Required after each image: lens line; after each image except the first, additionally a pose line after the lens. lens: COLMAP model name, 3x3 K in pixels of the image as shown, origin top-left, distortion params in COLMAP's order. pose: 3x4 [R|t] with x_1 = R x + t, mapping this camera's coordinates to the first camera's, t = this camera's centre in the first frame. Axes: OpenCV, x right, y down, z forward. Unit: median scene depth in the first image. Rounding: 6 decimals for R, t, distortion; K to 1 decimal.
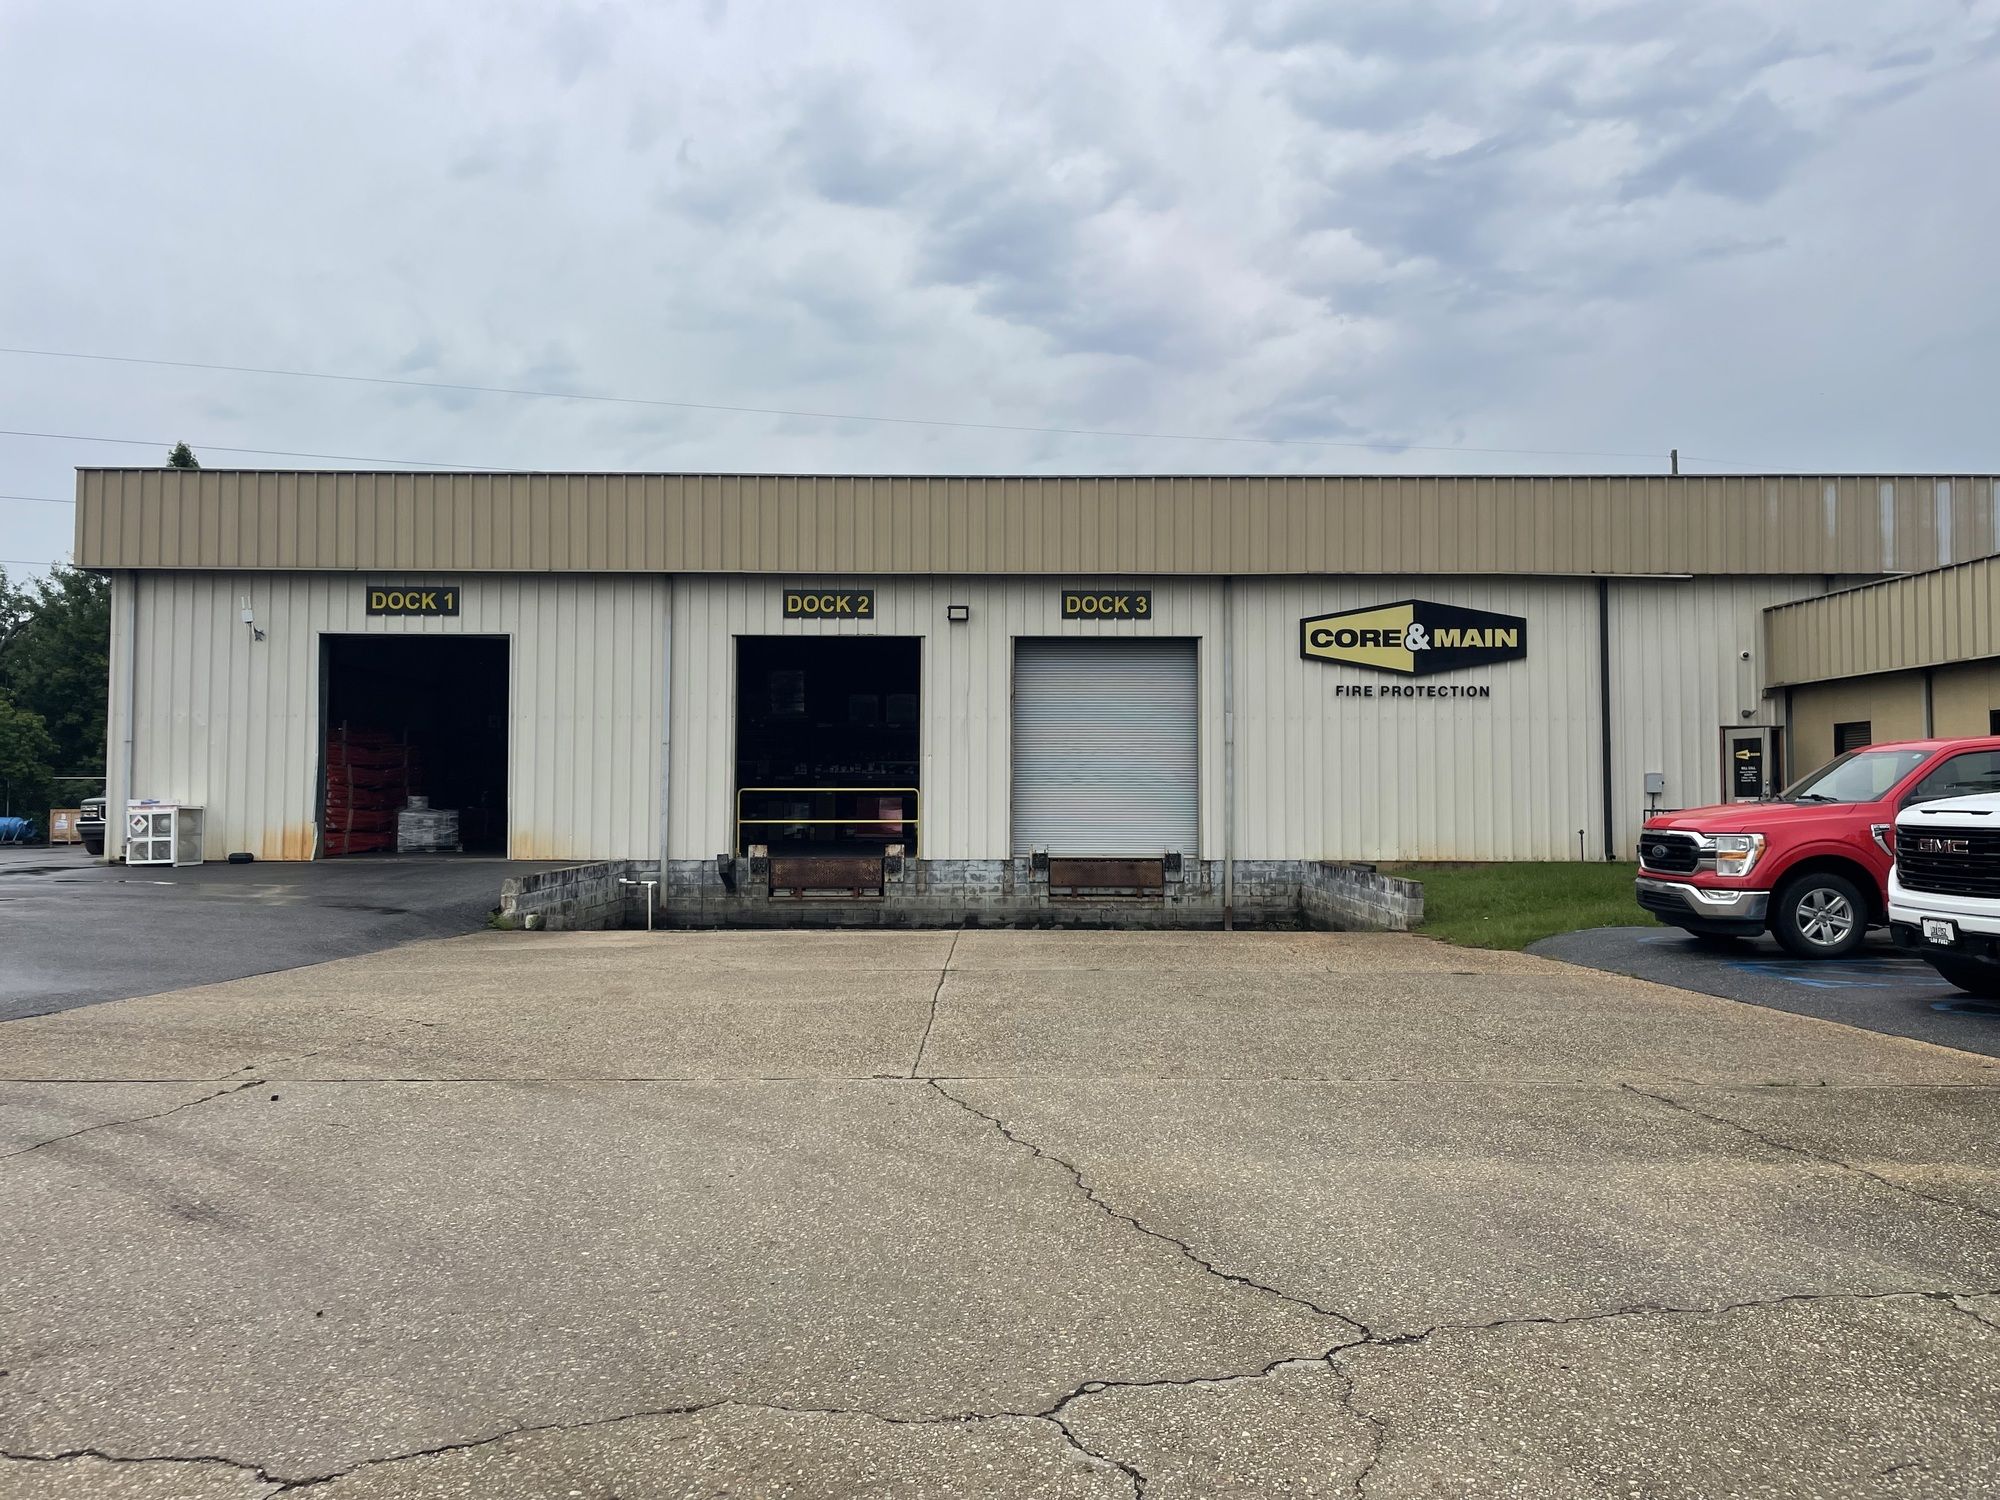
lens RADIAL K [[1515.2, 0, 1000.0], [0, 1515.2, 750.0], [0, 0, 1]] dist [0.097502, -0.130936]
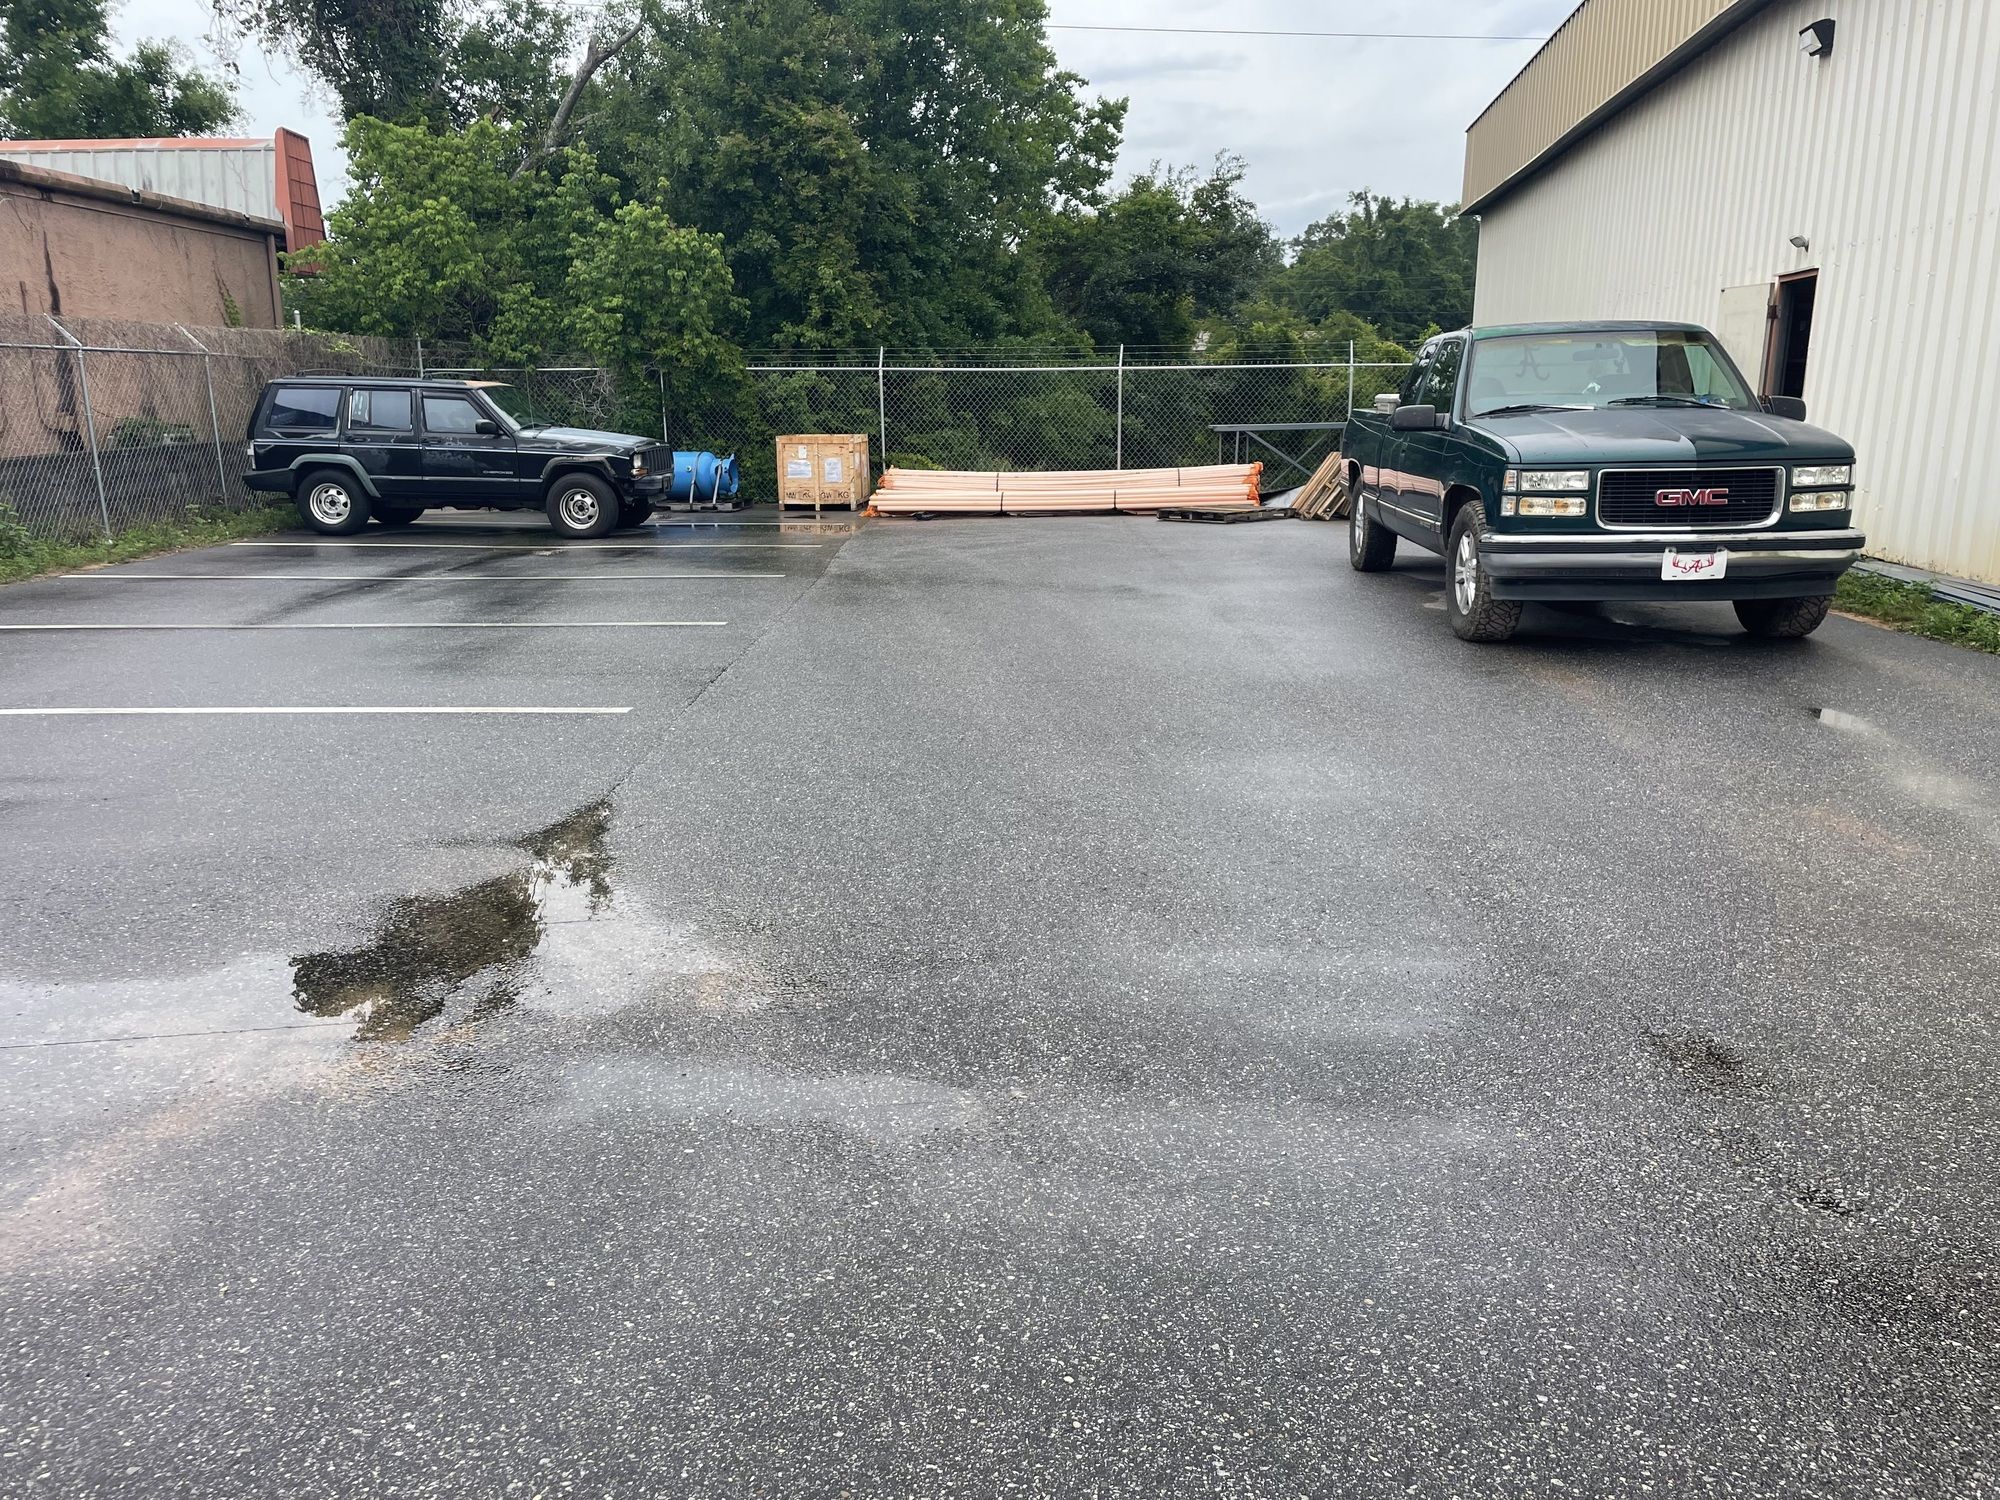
lens RADIAL K [[1472.4, 0, 1009.5], [0, 1472.4, 749.8], [0, 0, 1]] dist [0.108413, -0.135906]
pose [[0.991285, 0.020000, -0.130206, -0.020151], [0.016252, 0.962291, 0.271536, 0.000339], [0.130726, -0.271285, 0.953580, 0.022509]]
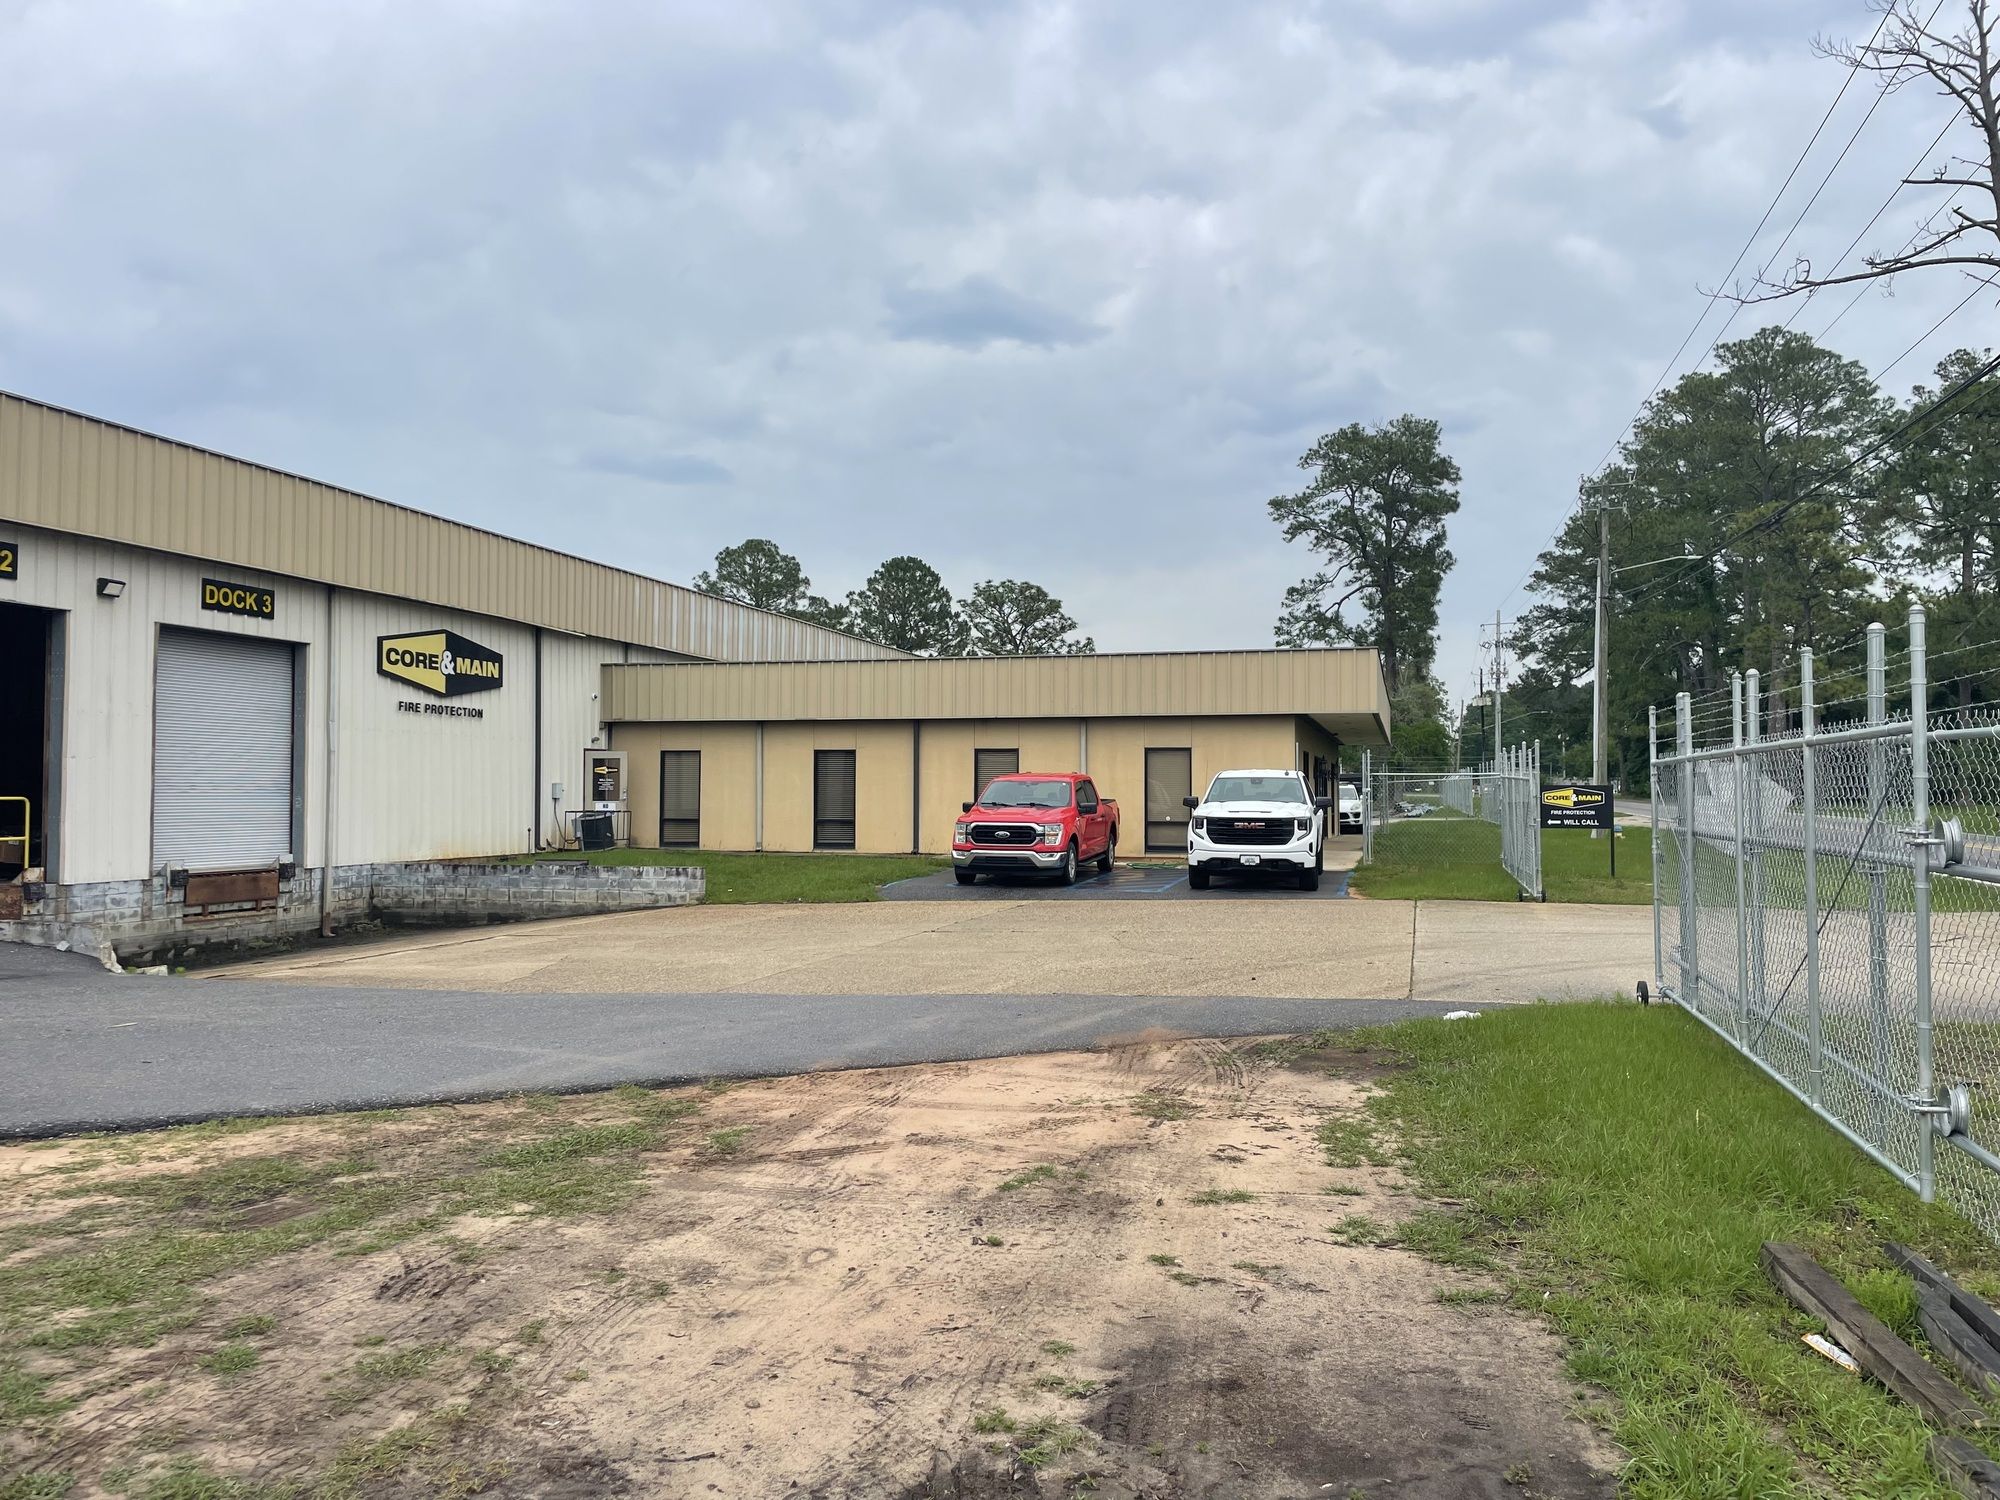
lens RADIAL K [[1484.6, 0, 1001.3], [0, 1484.6, 705.2], [0, 0, 1]] dist [0.076974, -0.089919]
pose [[0.256007, 0.056414, 0.965027, -0.708054], [-0.031864, 0.998246, -0.049902, 0.000710], [-0.966150, -0.017974, 0.257356, 0.308420]]
